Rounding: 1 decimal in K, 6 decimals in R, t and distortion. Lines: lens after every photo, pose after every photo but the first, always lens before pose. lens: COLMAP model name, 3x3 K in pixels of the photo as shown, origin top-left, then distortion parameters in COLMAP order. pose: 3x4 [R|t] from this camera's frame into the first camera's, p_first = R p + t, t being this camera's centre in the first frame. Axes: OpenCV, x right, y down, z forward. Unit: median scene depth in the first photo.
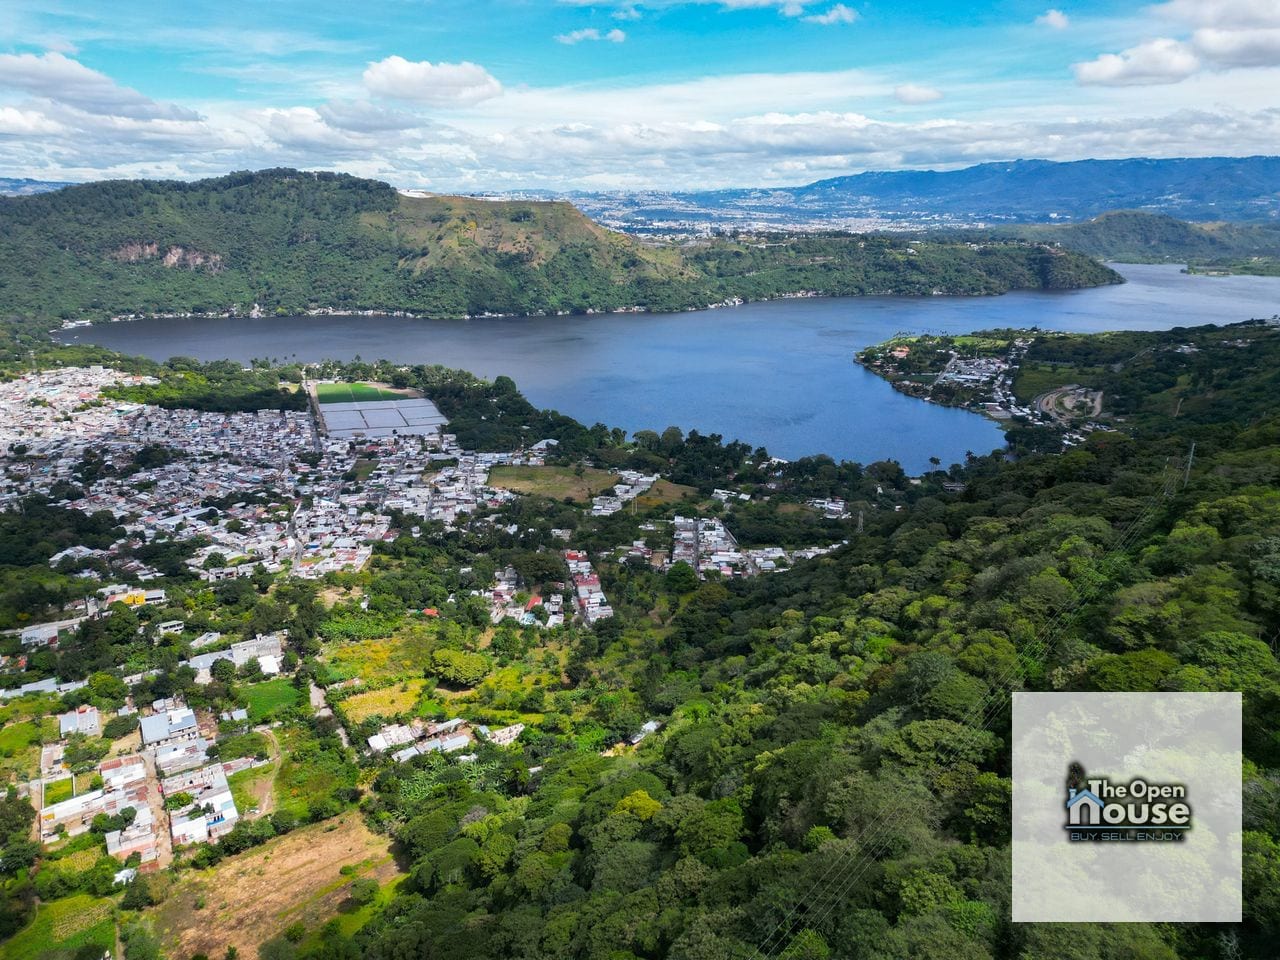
lens RADIAL K [[892.2, 0, 636.6], [0, 892.2, 479.8], [0, 0, 1]] dist [0.088882, -0.085642]
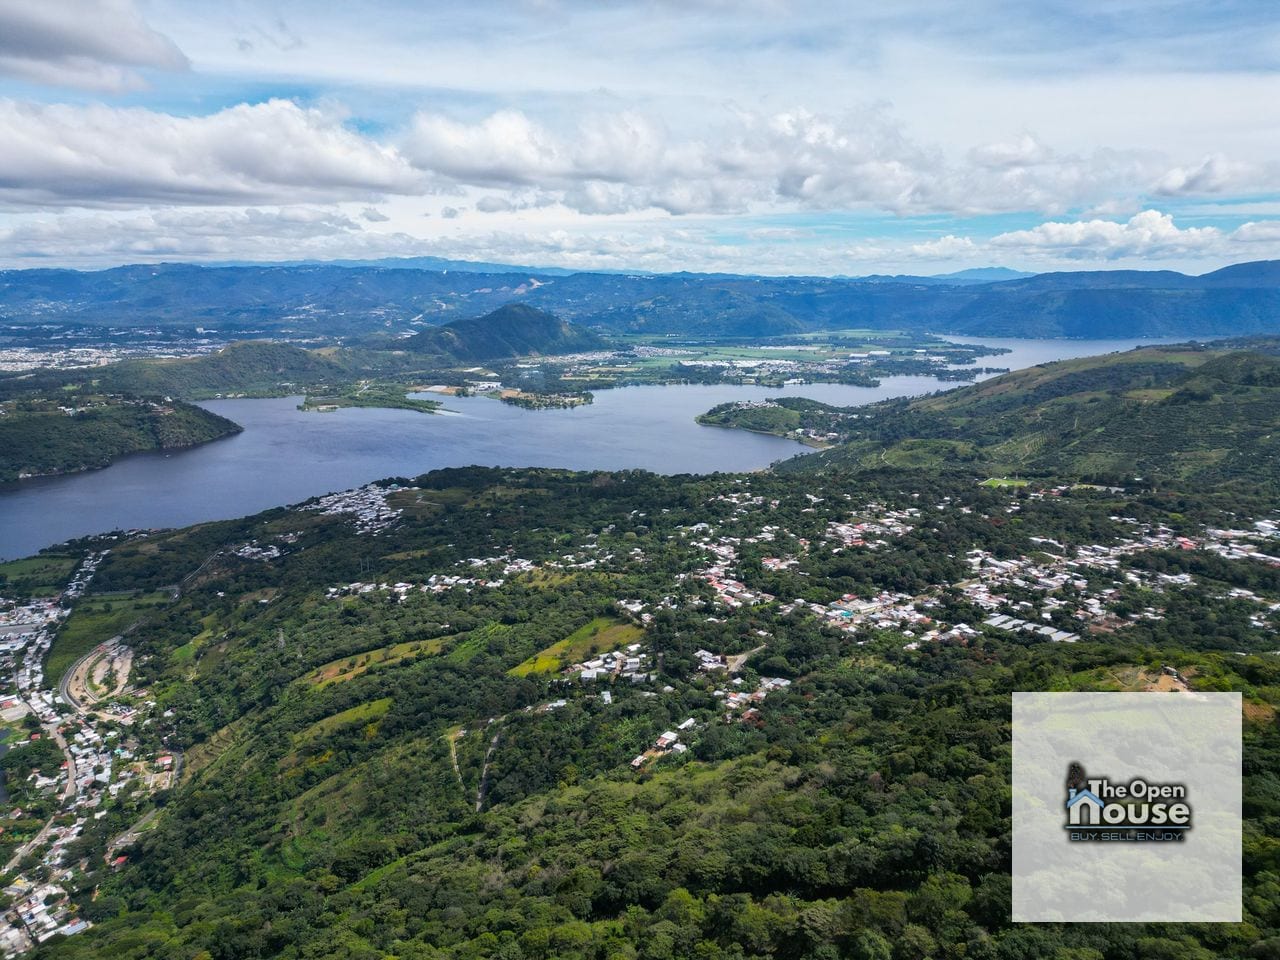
lens RADIAL K [[892.2, 0, 637.5], [0, 892.2, 488.9], [0, 0, 1]] dist [0.088882, -0.085642]
pose [[0.675973, -0.173960, 0.716099, 0.120020], [0.230041, 0.972991, 0.019214, -0.091487], [-0.700101, 0.151744, 0.697734, -0.044320]]
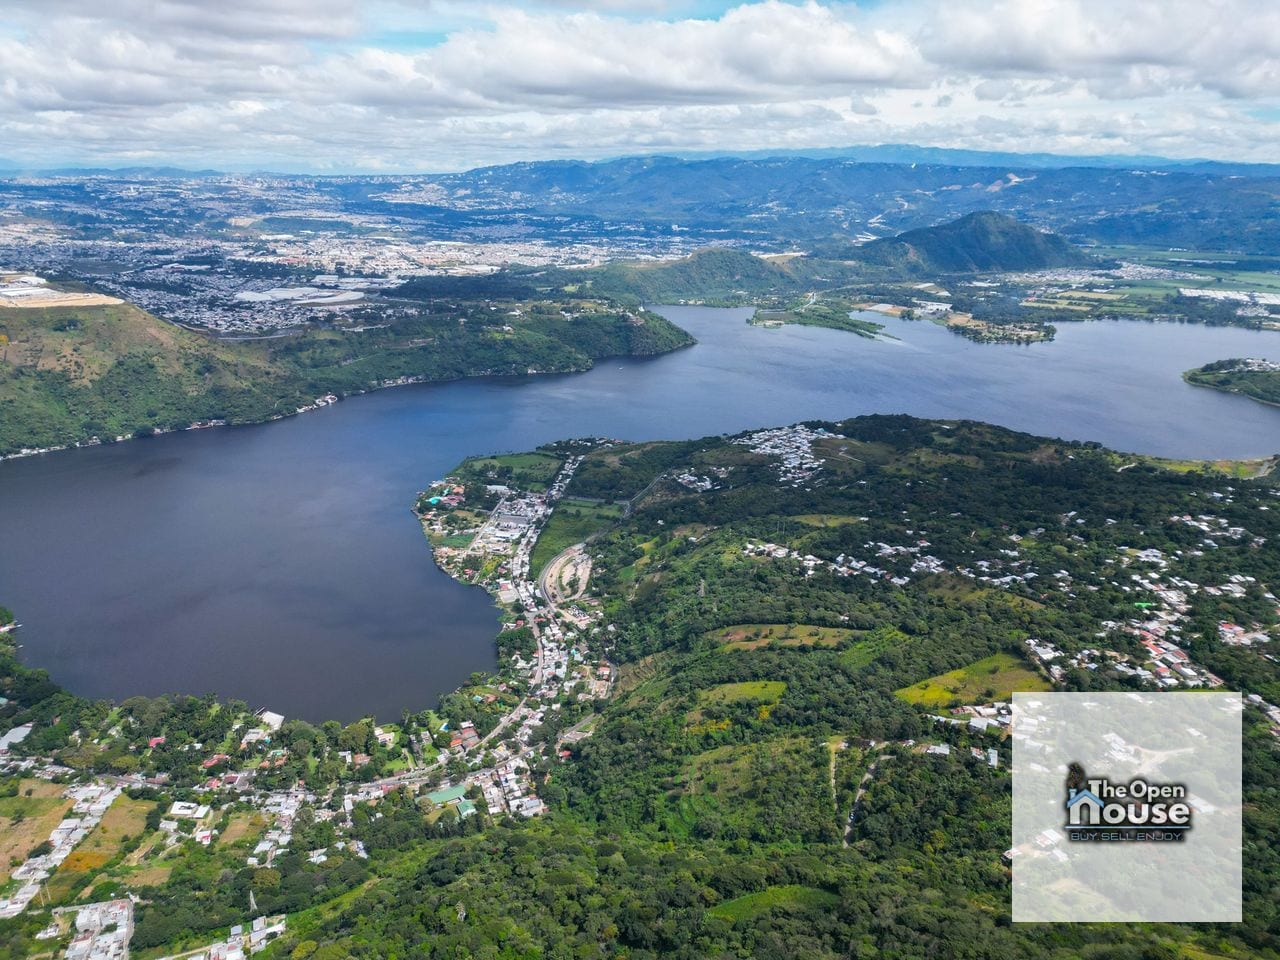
lens RADIAL K [[892.2, 0, 636.1], [0, 892.2, 485.2], [0, 0, 1]] dist [0.088882, -0.085642]
pose [[0.942051, -0.109720, 0.317019, 0.119436], [0.097753, 0.993774, 0.053462, -0.143923], [-0.320911, -0.019374, 0.946911, -0.063955]]
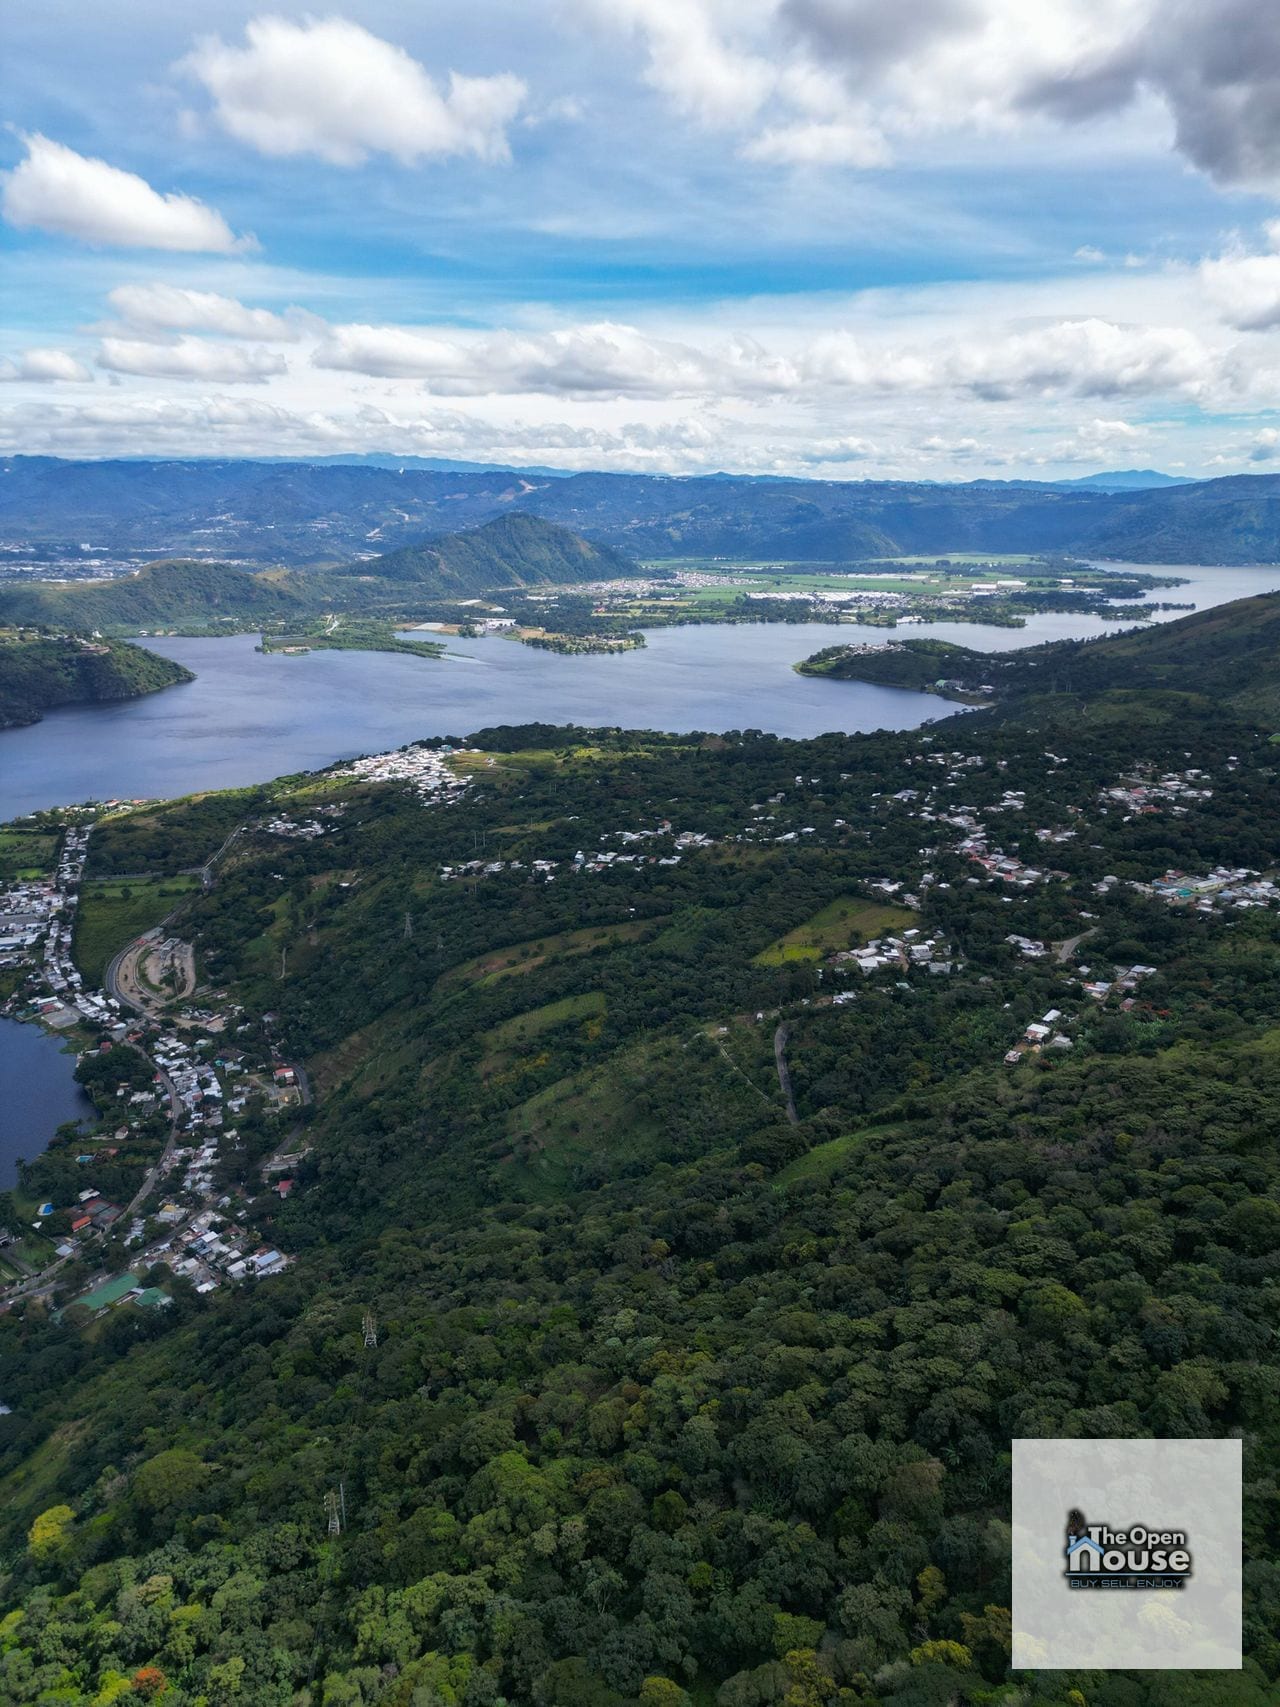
lens RADIAL K [[1189.8, 0, 639.5], [0, 1189.8, 863.8], [0, 0, 1]] dist [0.088882, -0.085642]
pose [[0.677898, -0.223094, 0.700488, 0.044788], [0.223382, 0.970299, 0.092846, -0.098156], [-0.700396, 0.093536, 0.707599, 0.013764]]
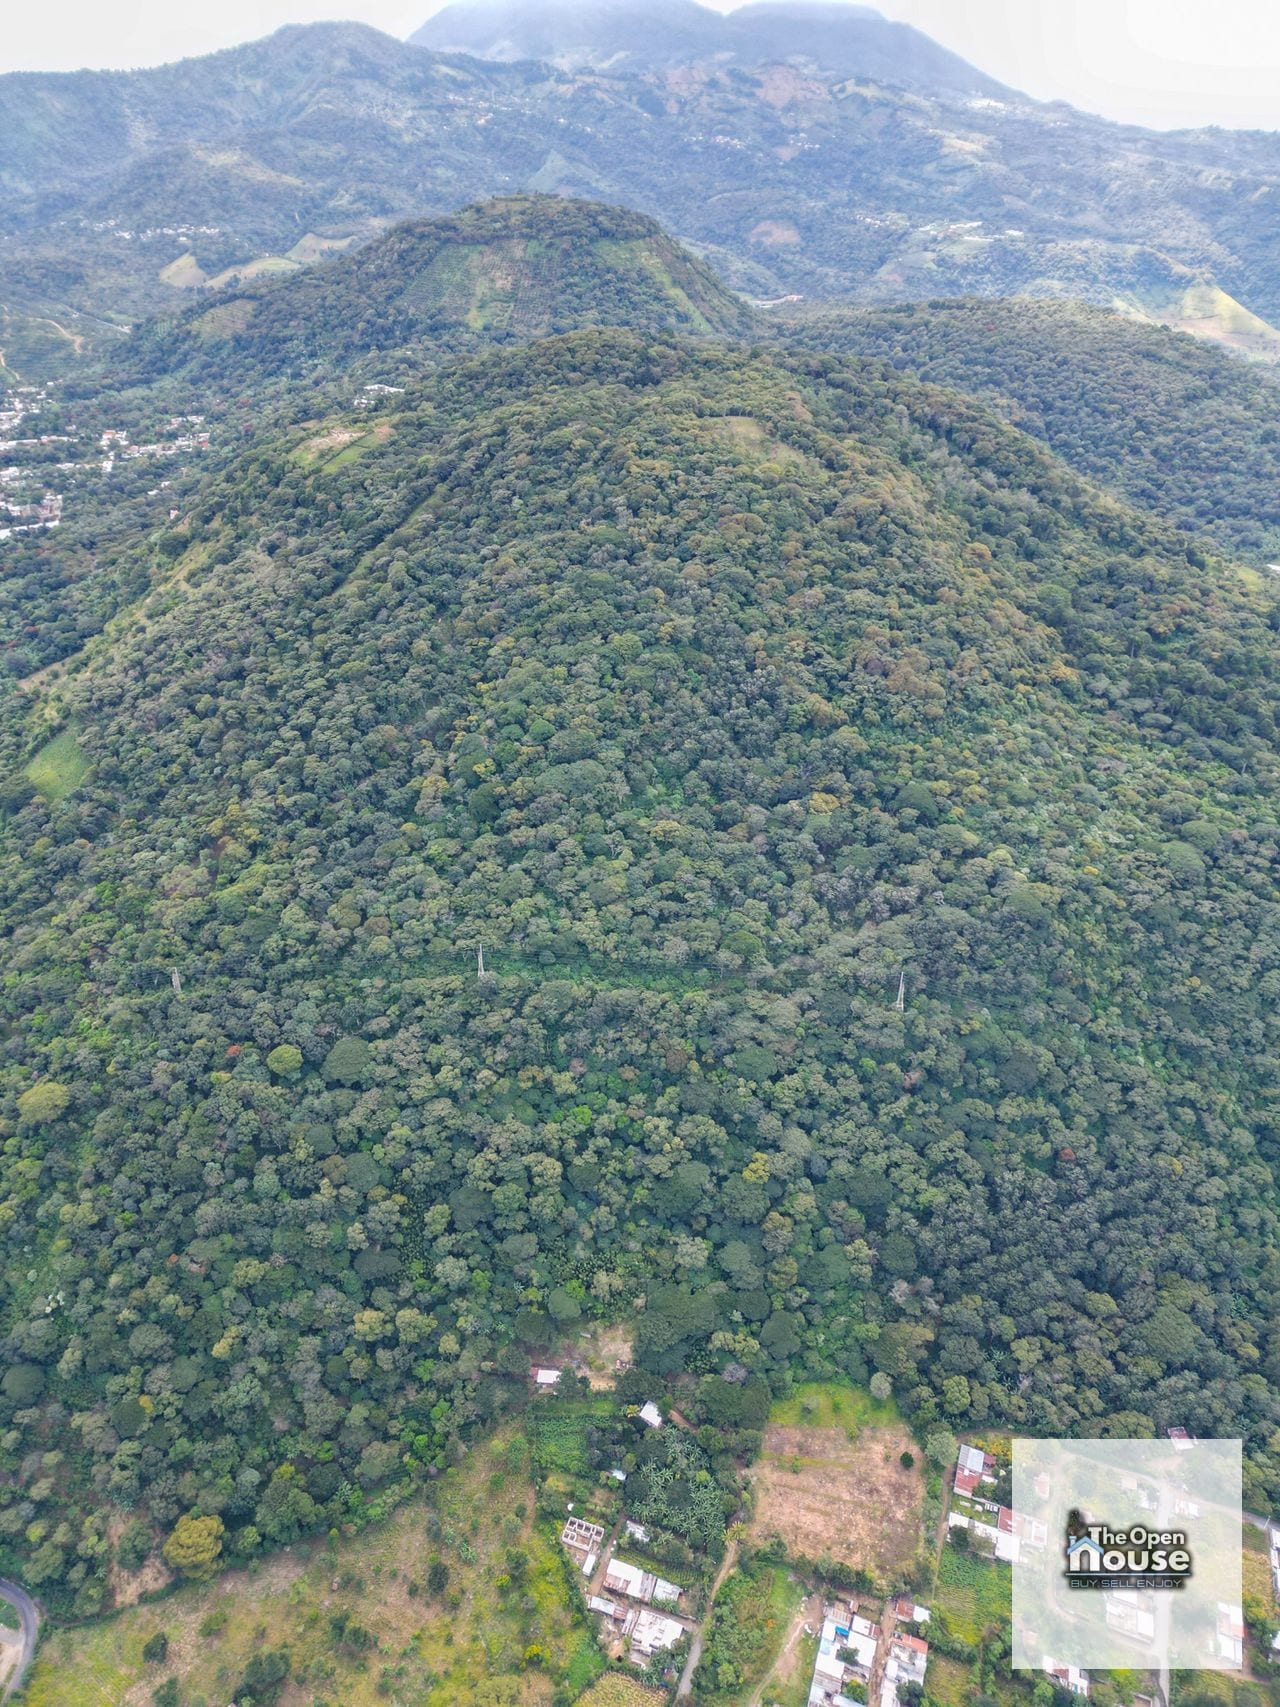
lens RADIAL K [[1189.8, 0, 627.6], [0, 1189.8, 859.6], [0, 0, 1]] dist [0.088882, -0.085642]
pose [[-0.606906, -0.427945, 0.669722, -0.124944], [0.233617, 0.709376, 0.664988, -0.189101], [-0.759663, 0.560044, -0.330549, 0.161695]]
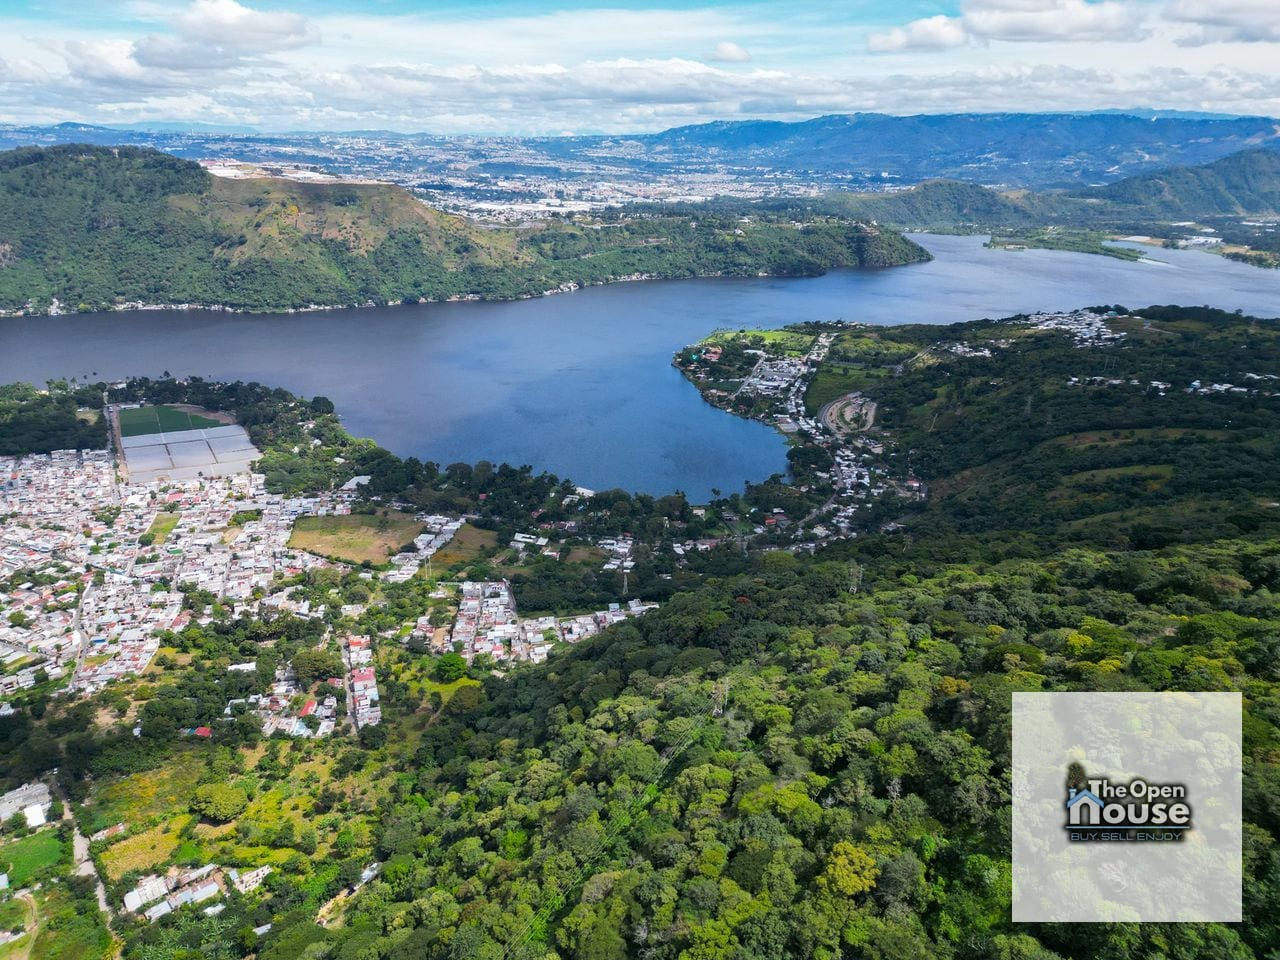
lens RADIAL K [[892.2, 0, 635.9], [0, 892.2, 480.7], [0, 0, 1]] dist [0.088882, -0.085642]
pose [[0.988741, -0.044041, 0.143012, 0.032307], [0.035391, 0.997419, 0.062476, -0.046333], [-0.145394, -0.056711, 0.987747, -0.031898]]
